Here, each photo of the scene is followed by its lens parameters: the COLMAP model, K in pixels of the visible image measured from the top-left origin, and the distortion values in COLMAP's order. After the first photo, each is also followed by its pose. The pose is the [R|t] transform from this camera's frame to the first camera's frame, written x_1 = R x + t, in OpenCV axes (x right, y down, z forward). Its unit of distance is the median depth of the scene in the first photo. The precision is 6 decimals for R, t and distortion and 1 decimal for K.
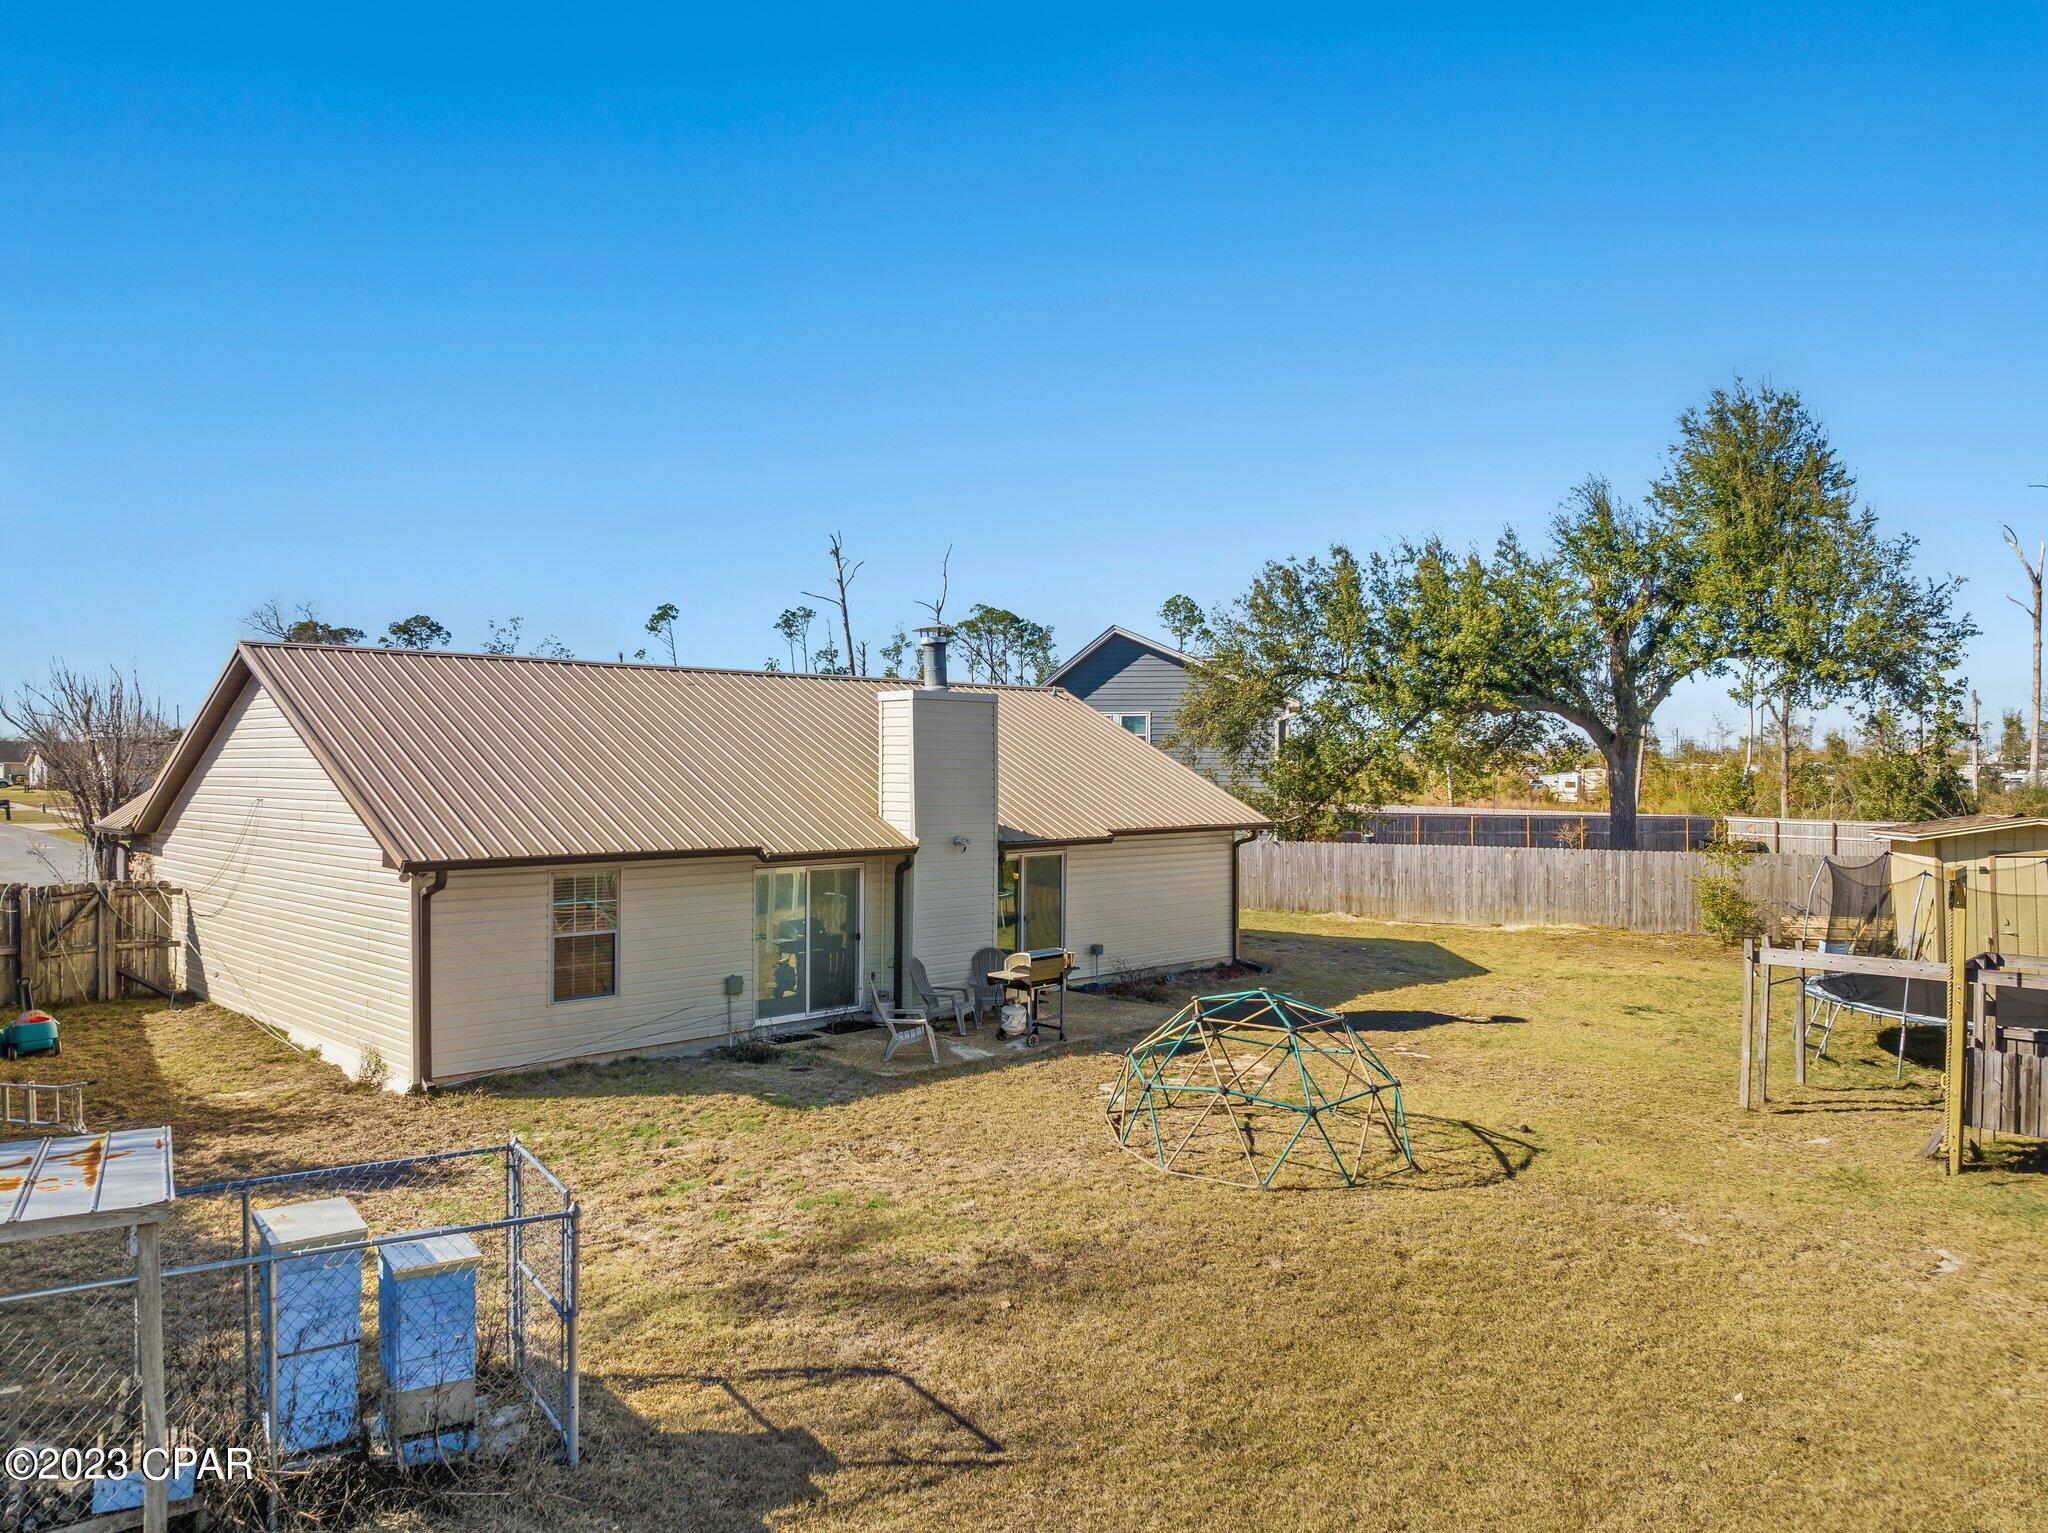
lens RADIAL K [[1530.9, 0, 1024.0], [0, 1530.9, 766.5], [0, 0, 1]] dist [-0.043277, -0.001071]
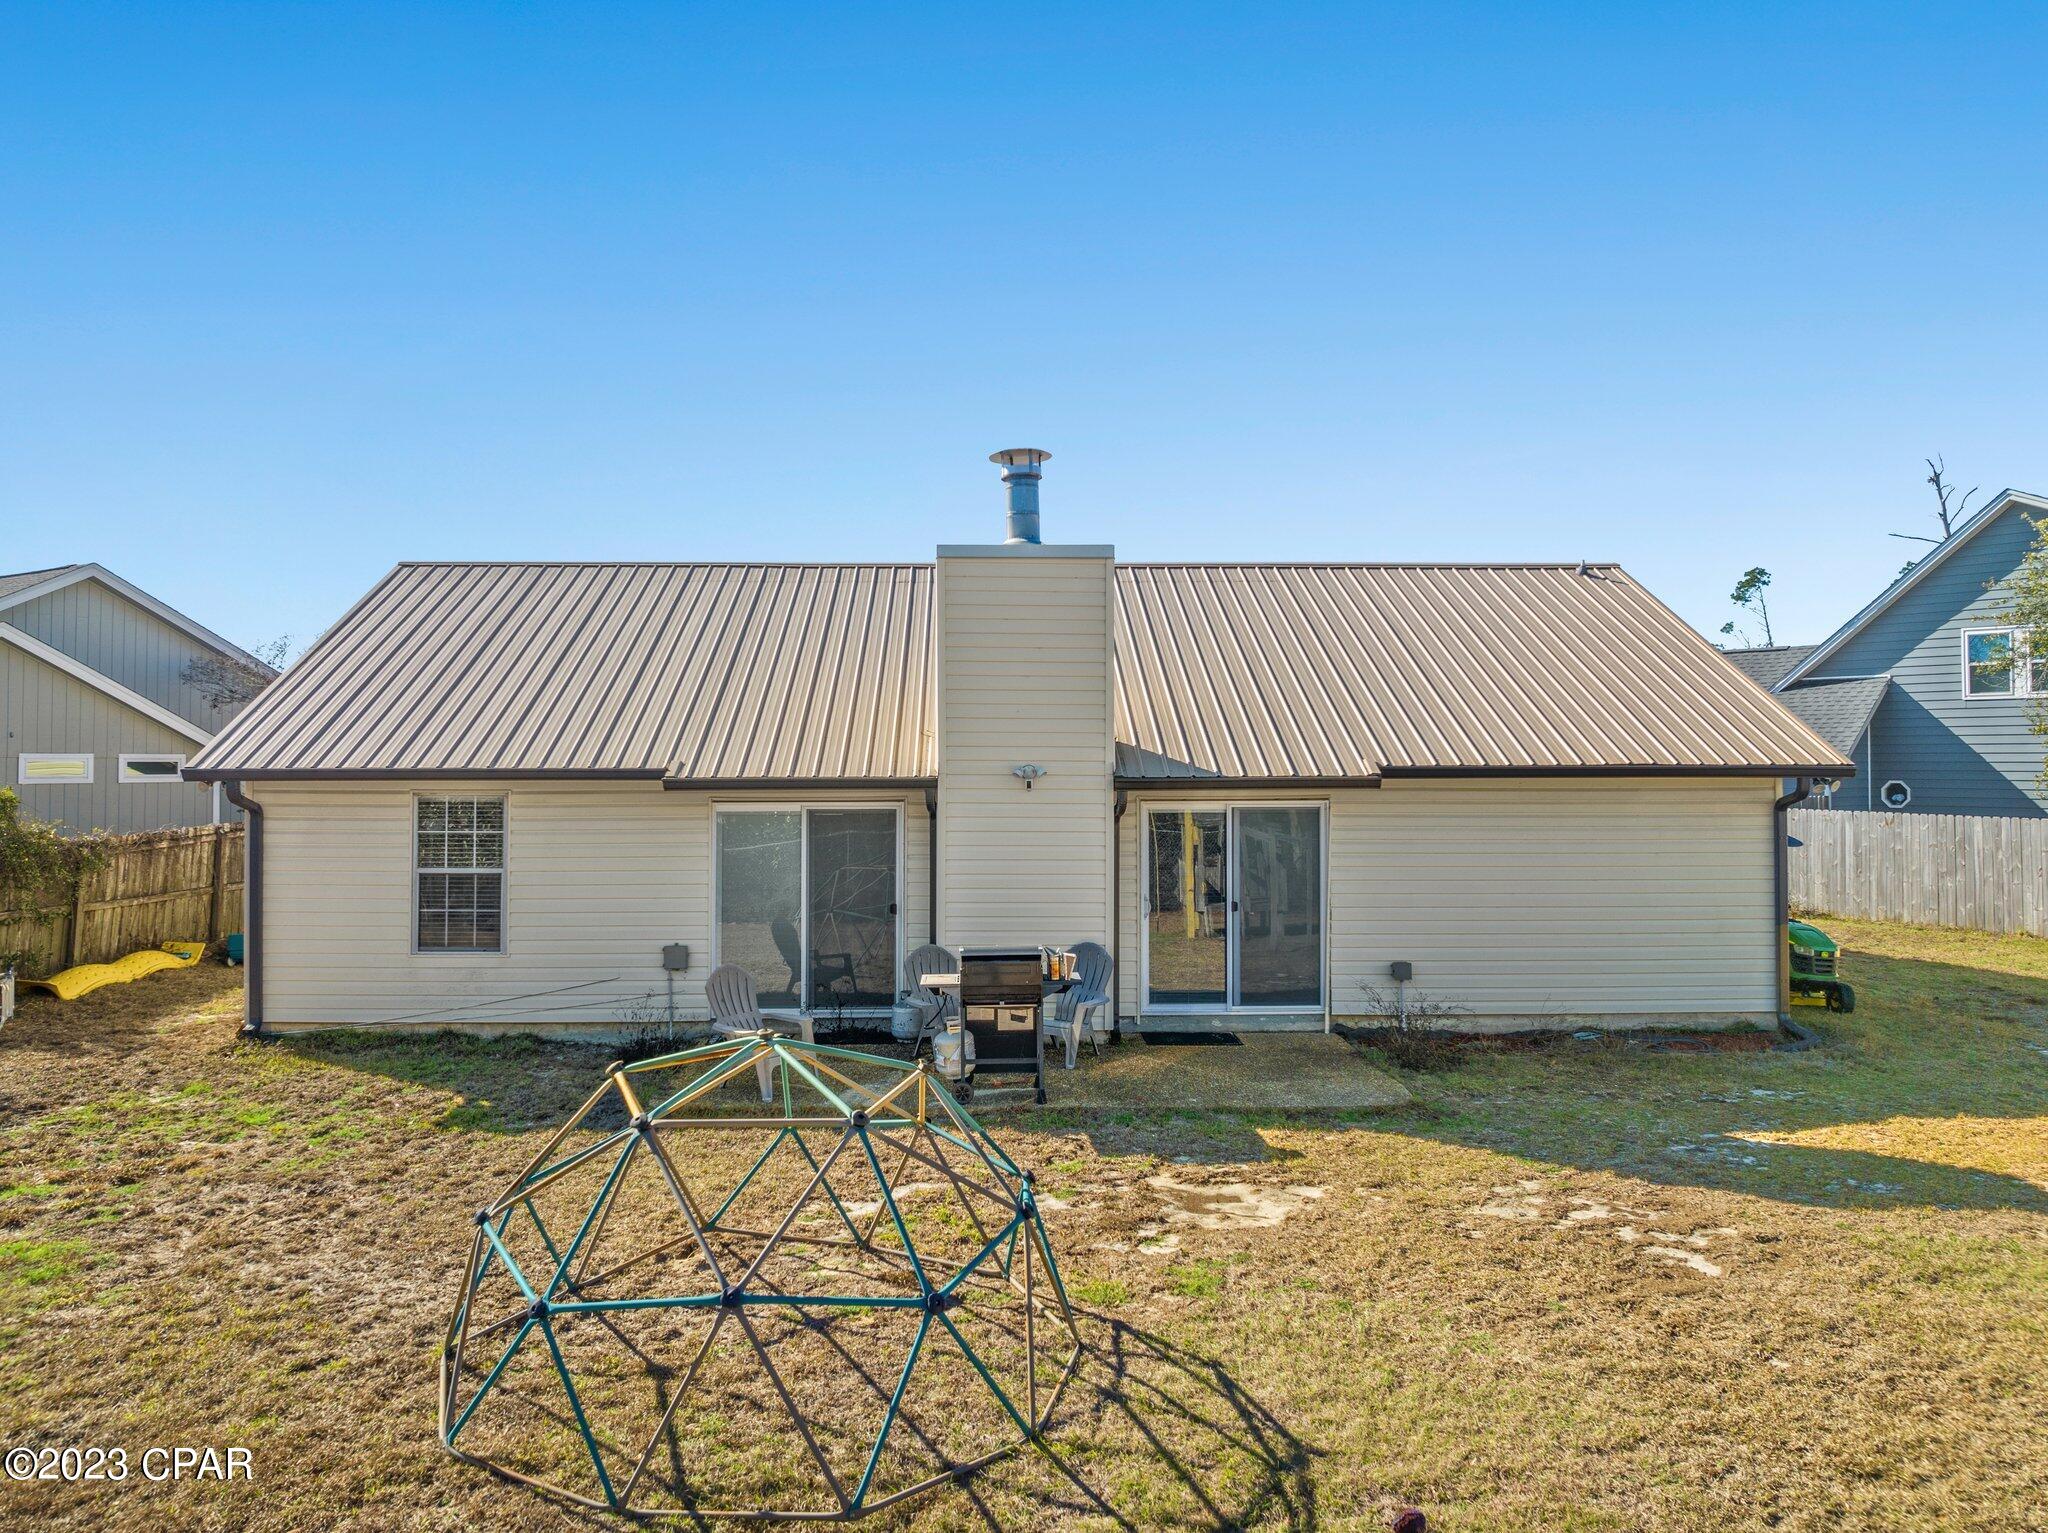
lens RADIAL K [[1530.9, 0, 1024.0], [0, 1530.9, 766.5], [0, 0, 1]] dist [-0.043277, -0.001071]
pose [[0.706392, -0.002367, -0.707817, 0.439920], [-0.000775, 0.999991, -0.004117, 0.052296], [0.707821, 0.003457, 0.706384, 0.581415]]
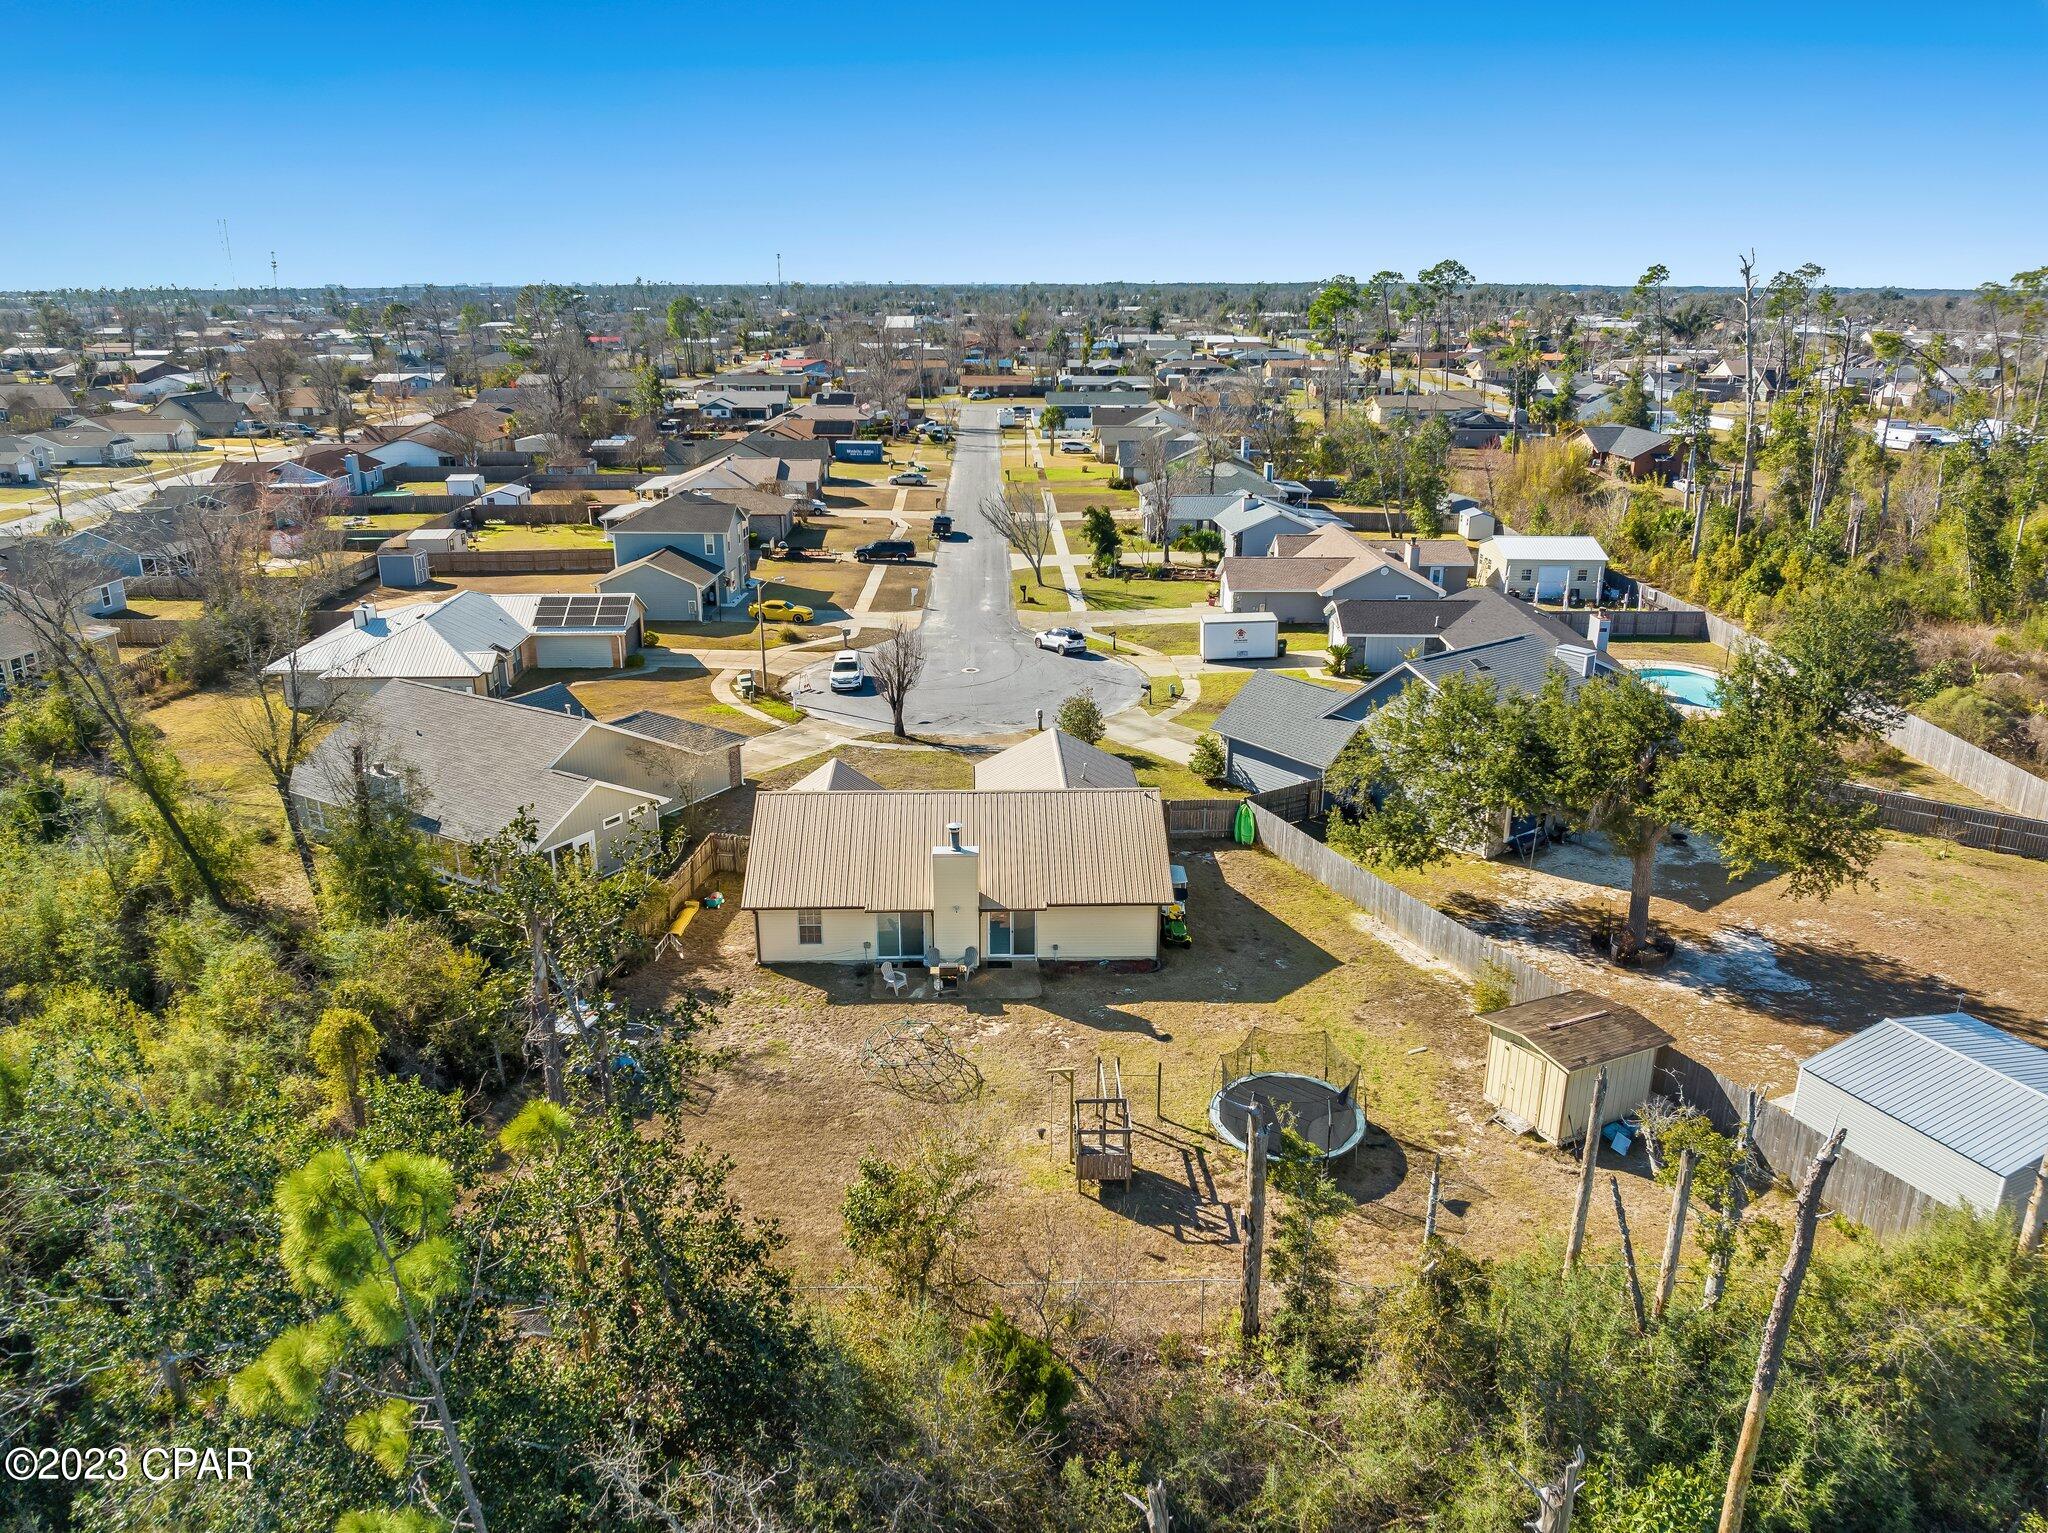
lens RADIAL K [[1530.9, 0, 1024.0], [0, 1530.9, 766.5], [0, 0, 1]] dist [-0.043277, -0.001071]
pose [[0.705265, 0.214894, -0.675590, 1.837992], [-0.011264, 0.956229, 0.292402, -0.994478], [0.708854, -0.198611, 0.676816, -0.652011]]
